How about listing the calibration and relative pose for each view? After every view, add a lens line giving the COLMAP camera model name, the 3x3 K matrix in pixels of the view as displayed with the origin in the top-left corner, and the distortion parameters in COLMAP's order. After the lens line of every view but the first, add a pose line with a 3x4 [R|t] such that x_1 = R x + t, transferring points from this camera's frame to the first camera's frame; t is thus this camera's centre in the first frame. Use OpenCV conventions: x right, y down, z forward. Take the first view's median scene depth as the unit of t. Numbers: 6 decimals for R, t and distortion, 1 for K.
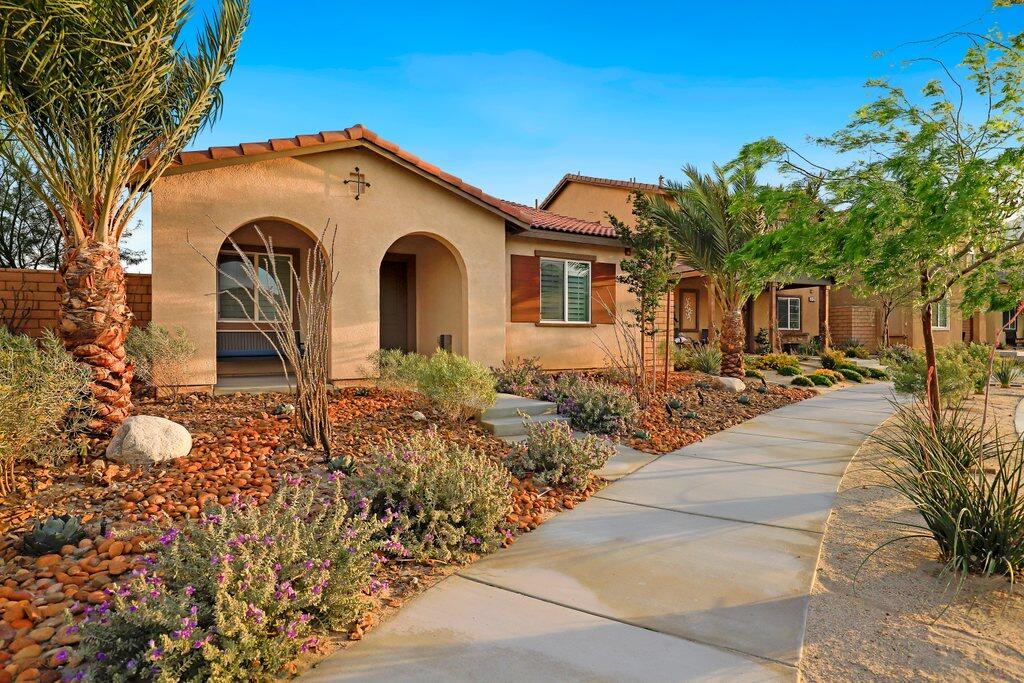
lens RADIAL K [[576.4, 0, 512.0], [0, 576.4, 341.5], [0, 0, 1]] dist [0.000243, -0.000078]
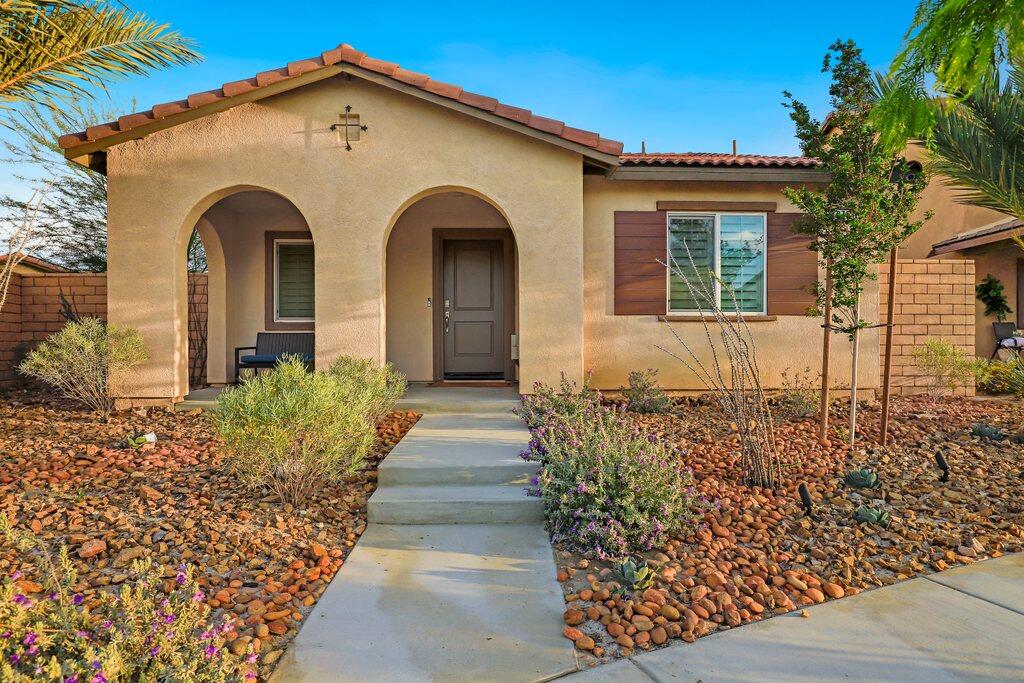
lens RADIAL K [[576.4, 0, 512.0], [0, 576.4, 341.5], [0, 0, 1]] dist [0.000243, -0.000078]
pose [[0.875007, -0.001830, -0.484106, 0.230298], [-0.001158, 0.999982, -0.005874, 0.000451], [0.484108, 0.005701, 0.874990, 0.401154]]
